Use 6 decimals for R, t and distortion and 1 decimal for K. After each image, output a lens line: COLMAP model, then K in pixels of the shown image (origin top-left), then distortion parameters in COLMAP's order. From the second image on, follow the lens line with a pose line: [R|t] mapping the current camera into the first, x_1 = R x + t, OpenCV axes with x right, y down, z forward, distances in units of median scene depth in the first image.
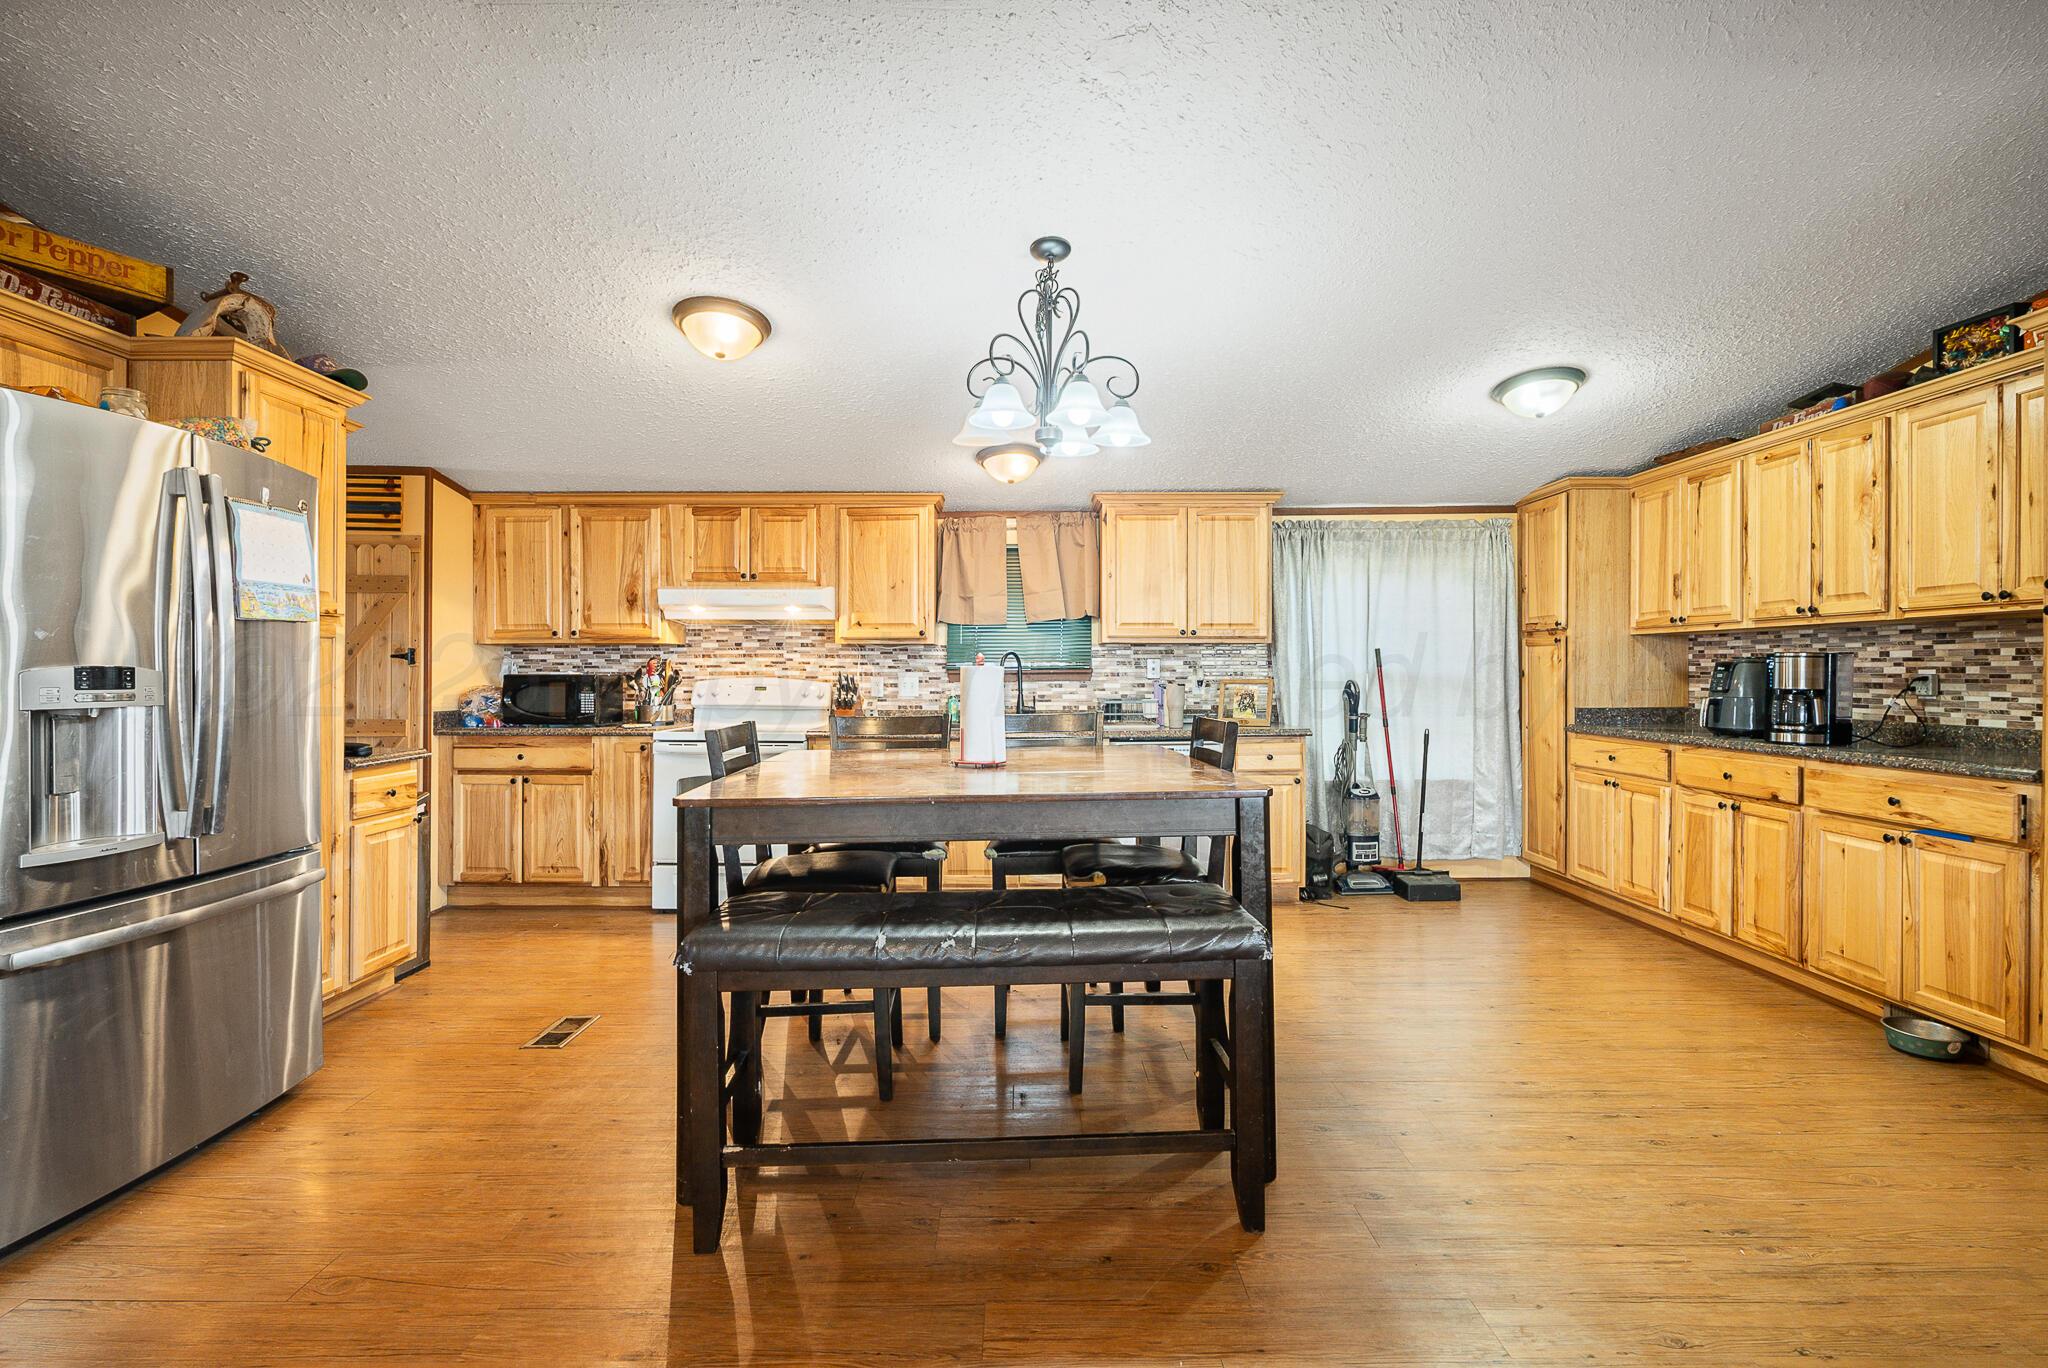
lens RADIAL K [[924.4, 0, 1017.8], [0, 924.4, 675.9], [0, 0, 1]] dist [-0.001653, -0.002286]
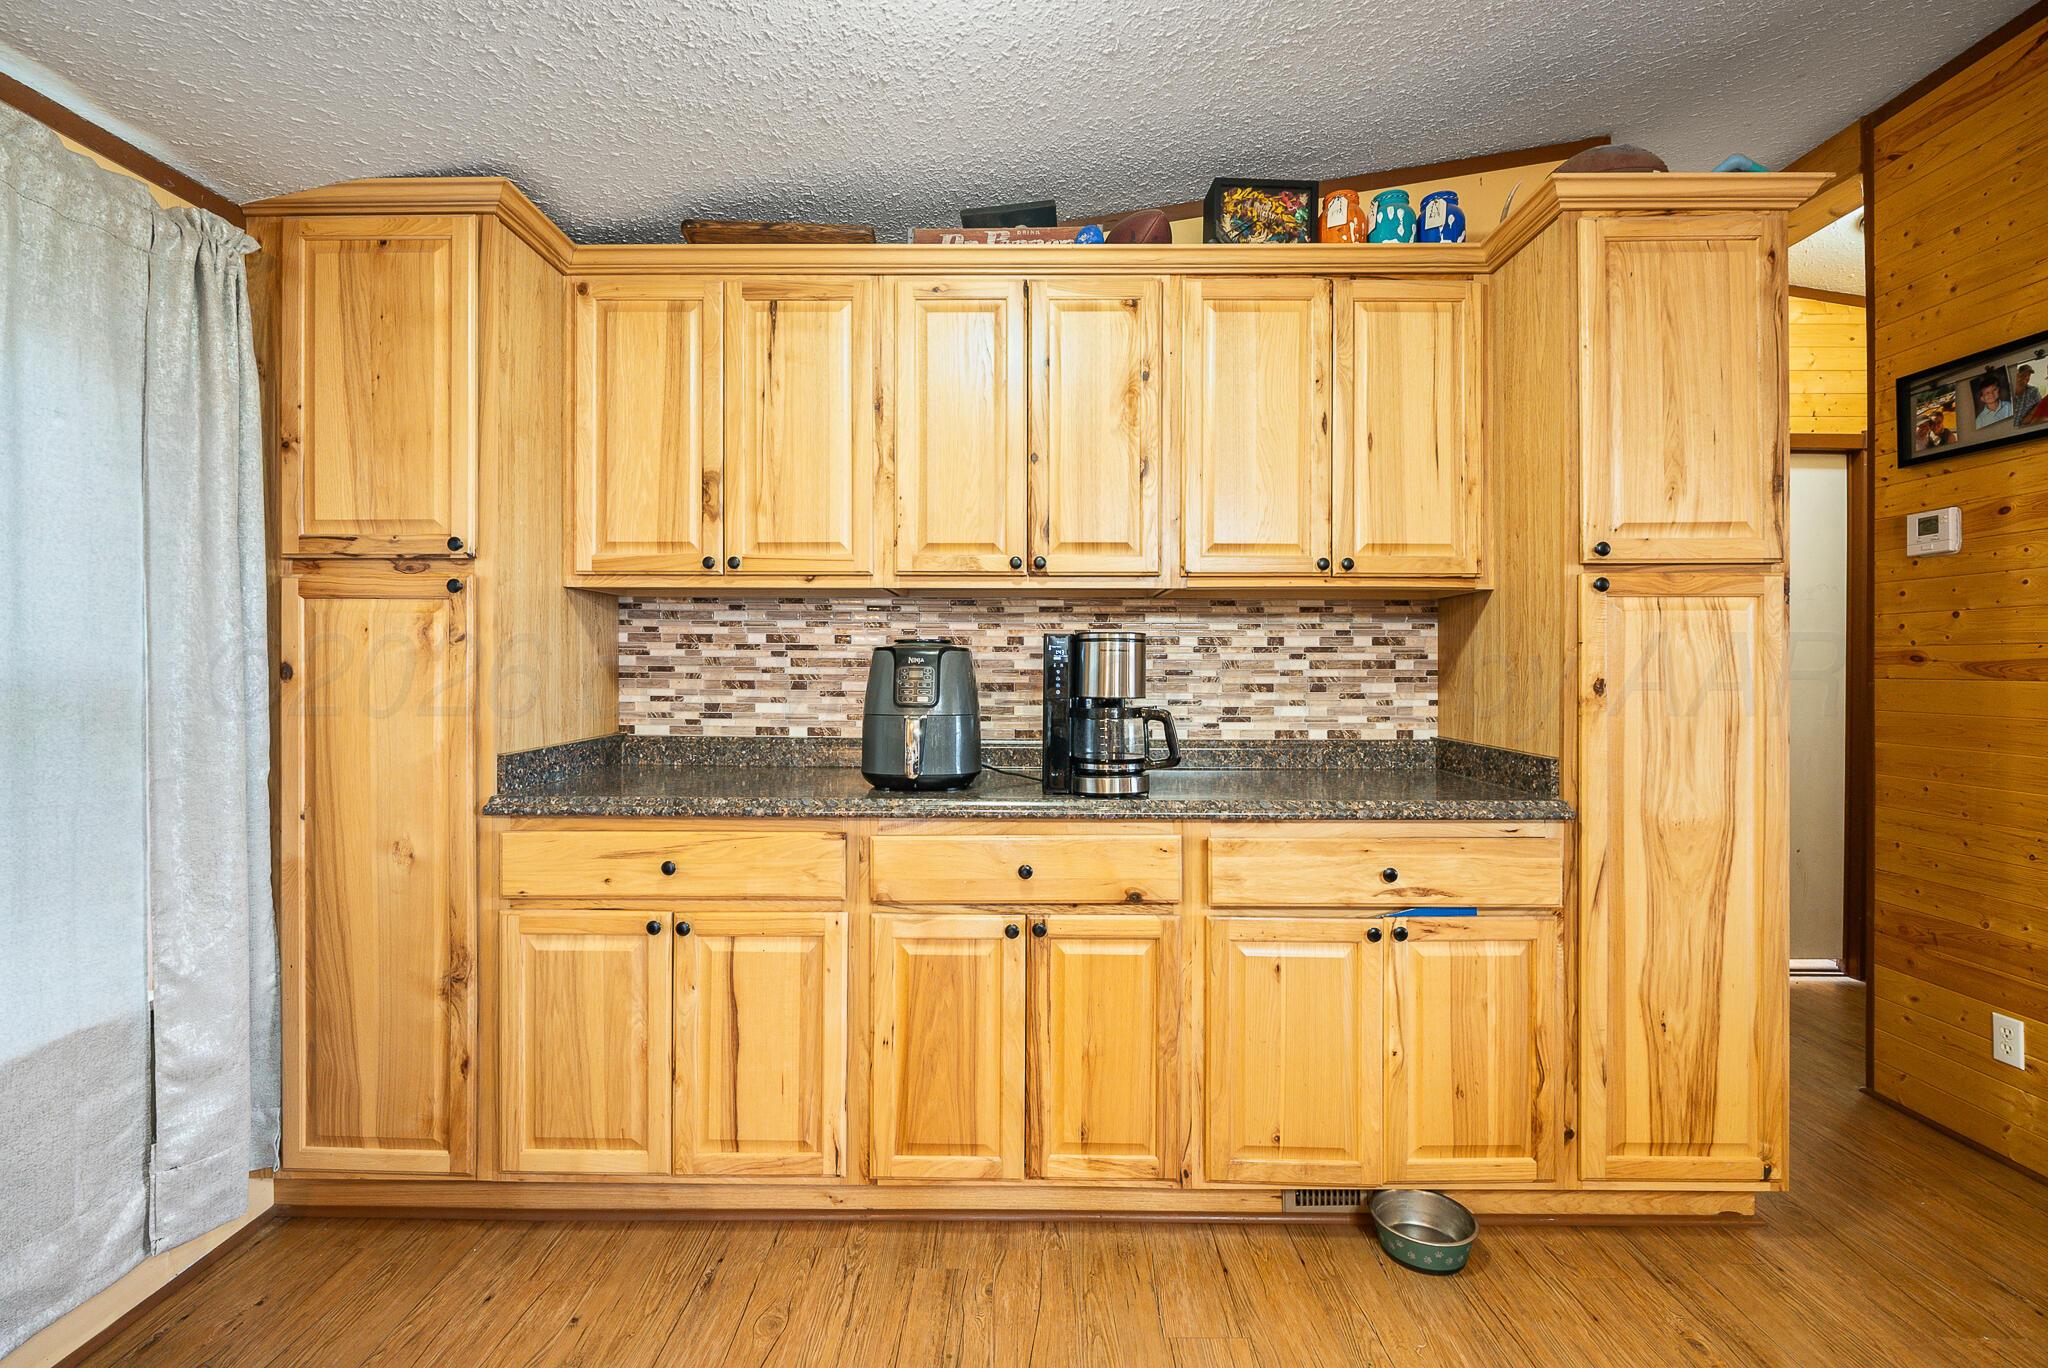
lens RADIAL K [[924.4, 0, 1015.1], [0, 924.4, 667.9], [0, 0, 1]] dist [-0.001653, -0.002286]
pose [[0.006709, -0.000482, 0.999977, 0.199233], [0.003382, 0.999994, 0.000459, -0.003276], [-0.999972, 0.003379, 0.006711, 0.774333]]
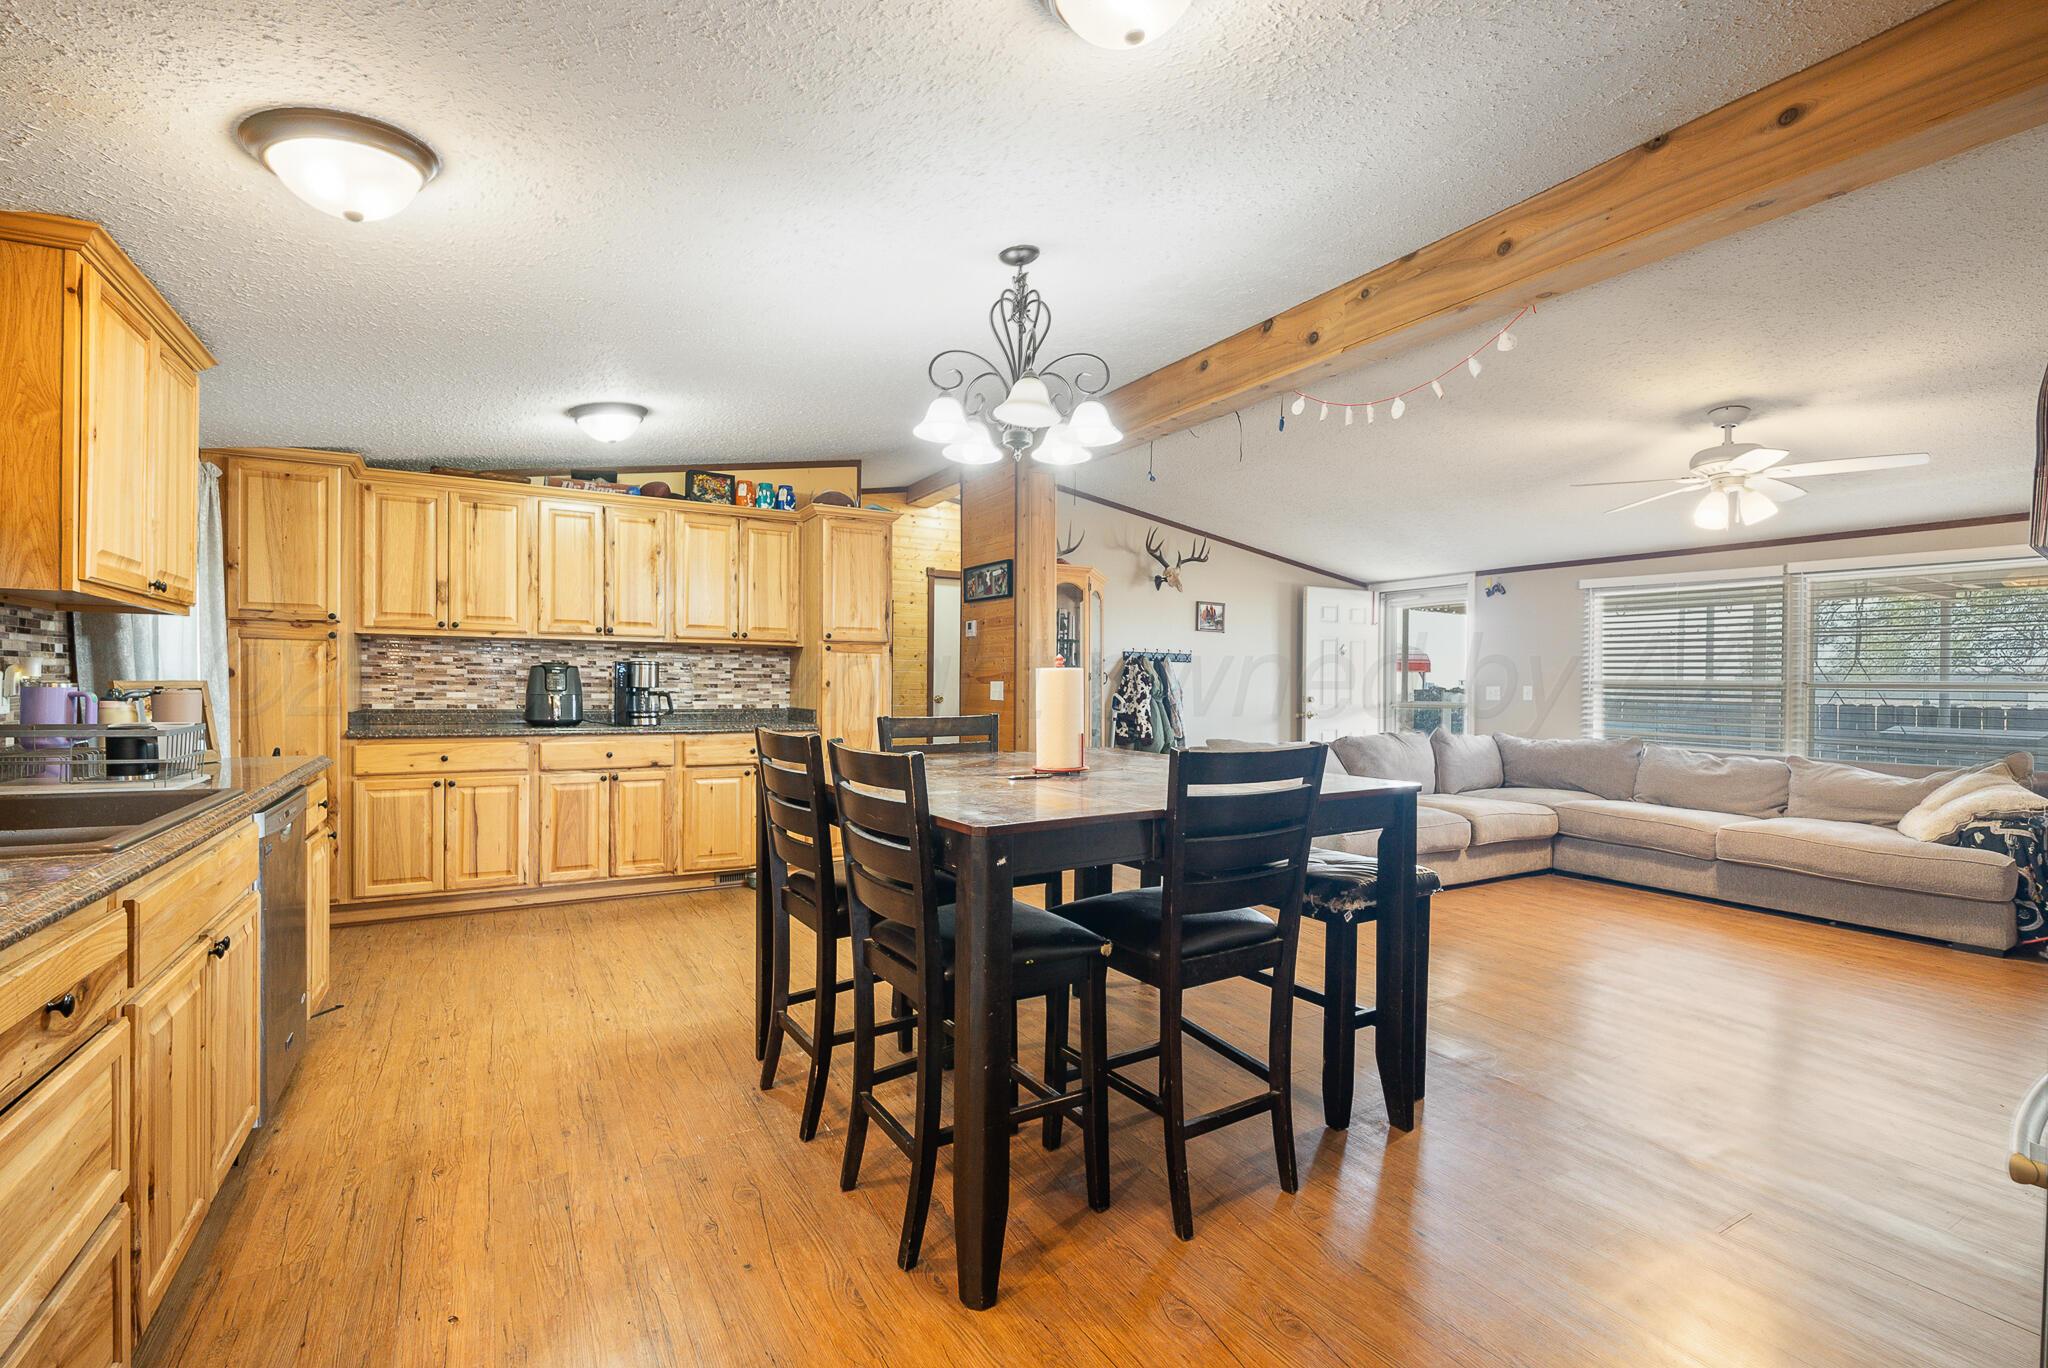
lens RADIAL K [[924.4, 0, 1015.2], [0, 924.4, 696.9], [0, 0, 1]] dist [-0.001653, -0.002286]
pose [[-0.495565, -0.016277, 0.868418, -0.497284], [-0.005000, 0.999861, 0.015887, 0.002374], [-0.868556, 0.003531, -0.495578, 0.887515]]
